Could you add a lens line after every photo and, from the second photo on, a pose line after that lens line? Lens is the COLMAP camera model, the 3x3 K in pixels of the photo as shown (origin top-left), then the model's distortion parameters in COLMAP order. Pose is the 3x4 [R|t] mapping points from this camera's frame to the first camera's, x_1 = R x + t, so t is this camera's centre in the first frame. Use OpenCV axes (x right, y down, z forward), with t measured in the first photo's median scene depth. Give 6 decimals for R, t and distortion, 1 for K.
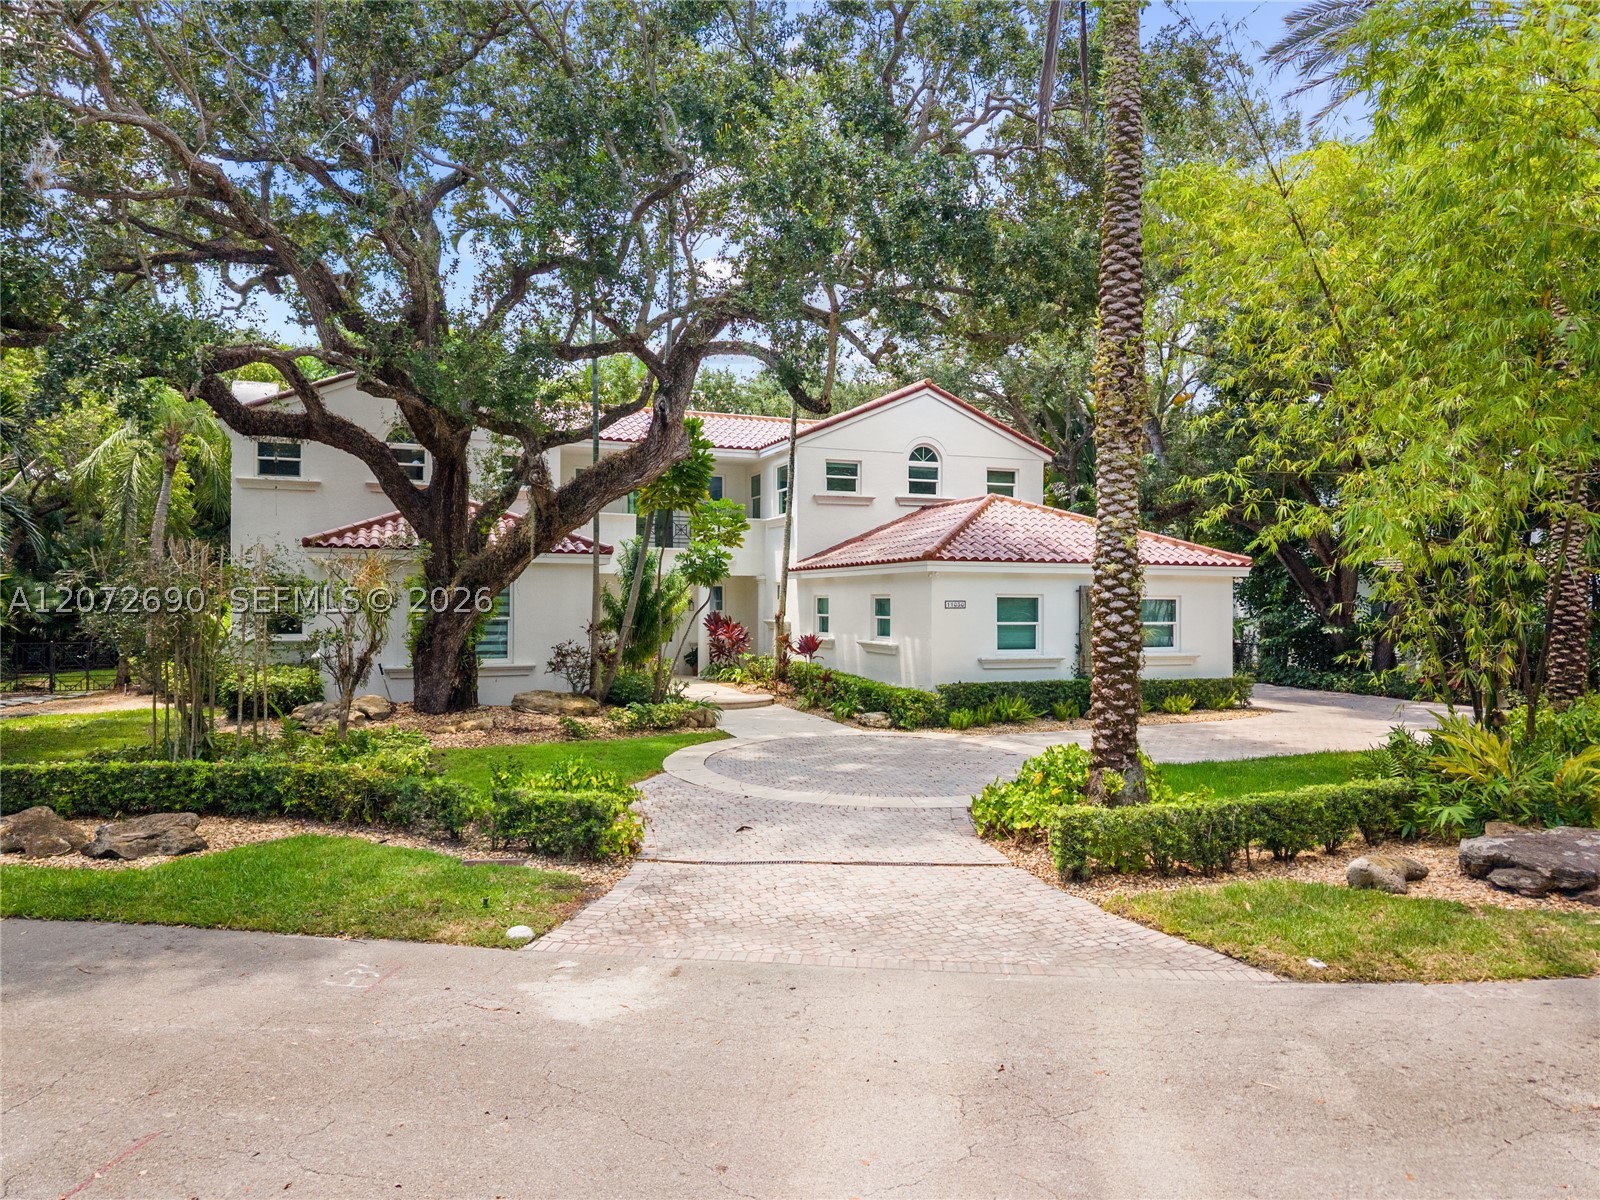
lens RADIAL K [[1095.7, 0, 788.5], [0, 1095.7, 603.7], [0, 0, 1]] dist [0.015208, -0.016119]
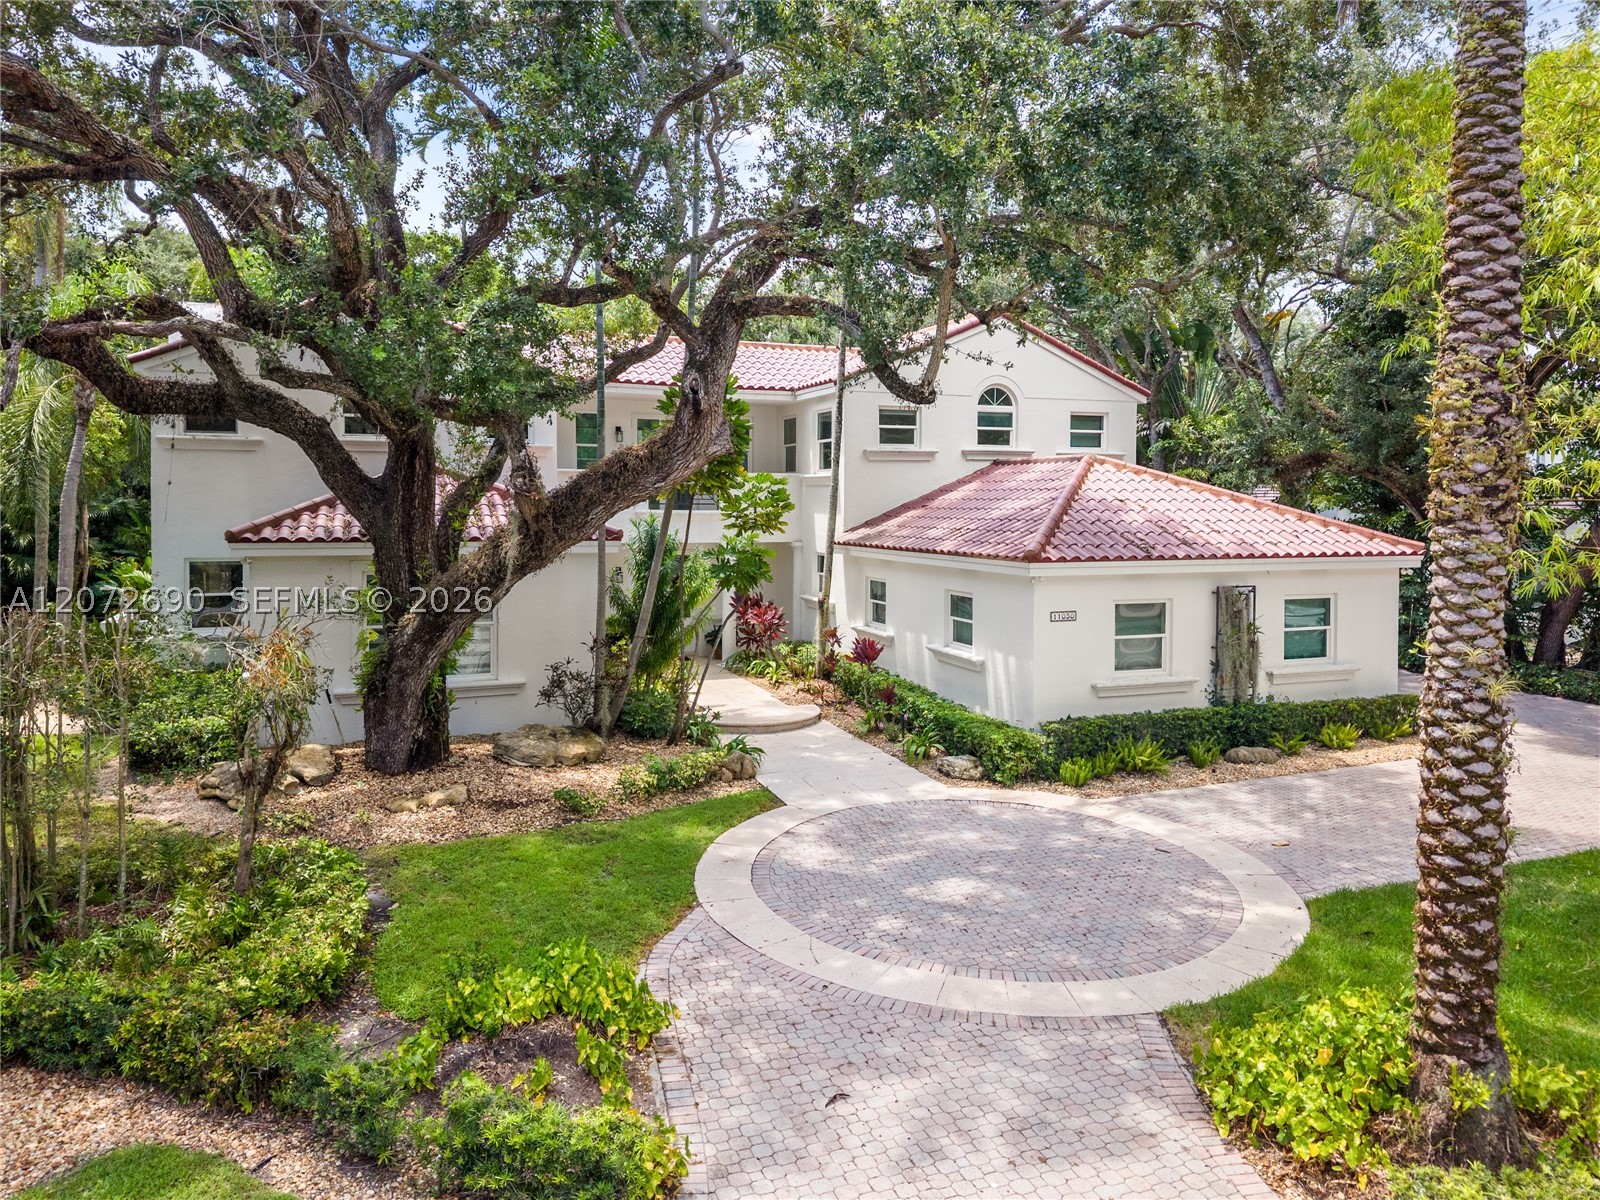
lens RADIAL K [[1122.3, 0, 780.2], [0, 1122.3, 512.2], [0, 0, 1]] dist [0.001933, 0.004900]
pose [[0.999935, 0.002448, -0.011099, -0.051512], [-0.002252, 0.999842, 0.017660, -0.112670], [0.011141, -0.017634, 0.999782, 0.265286]]
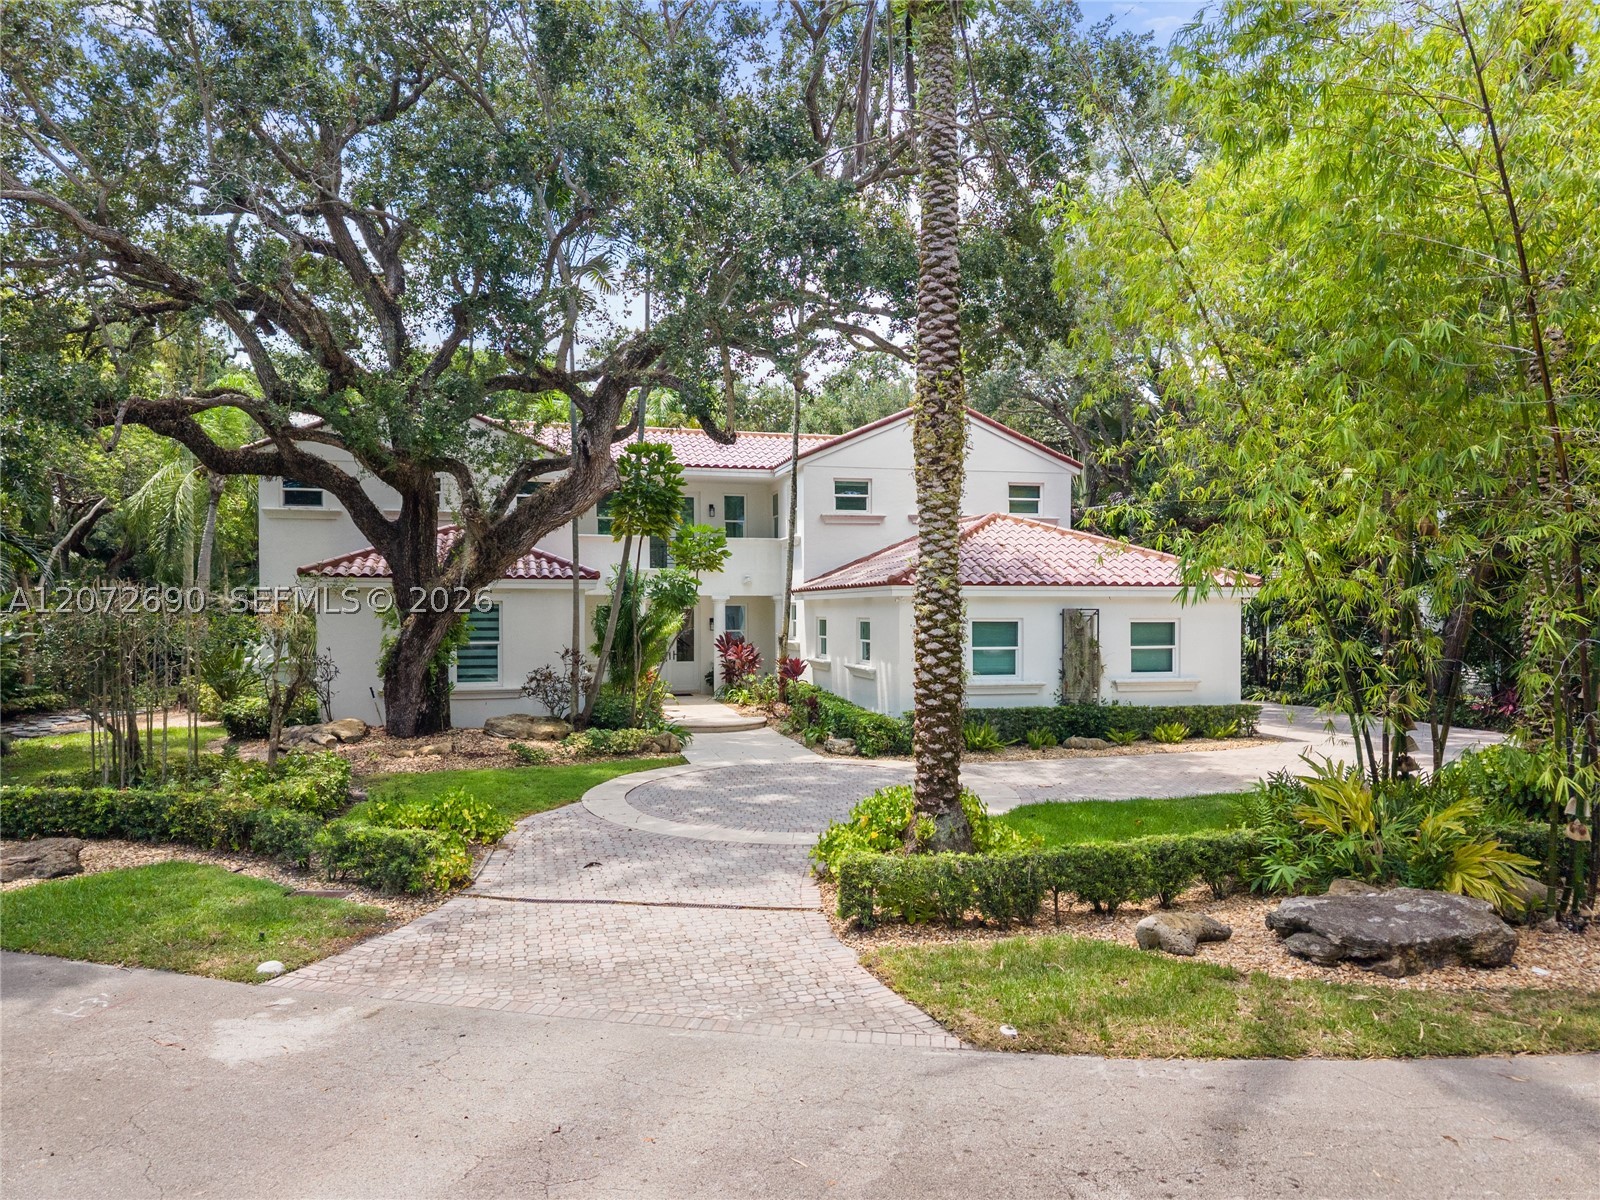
lens RADIAL K [[1106.9, 0, 794.6], [0, 1106.9, 639.6], [0, 0, 1]] dist [0.009853, -0.009845]
pose [[0.991899, -0.000712, -0.127030, 0.210770], [0.004213, 0.999619, 0.027294, -0.023235], [0.126962, -0.027608, 0.991523, 0.007186]]
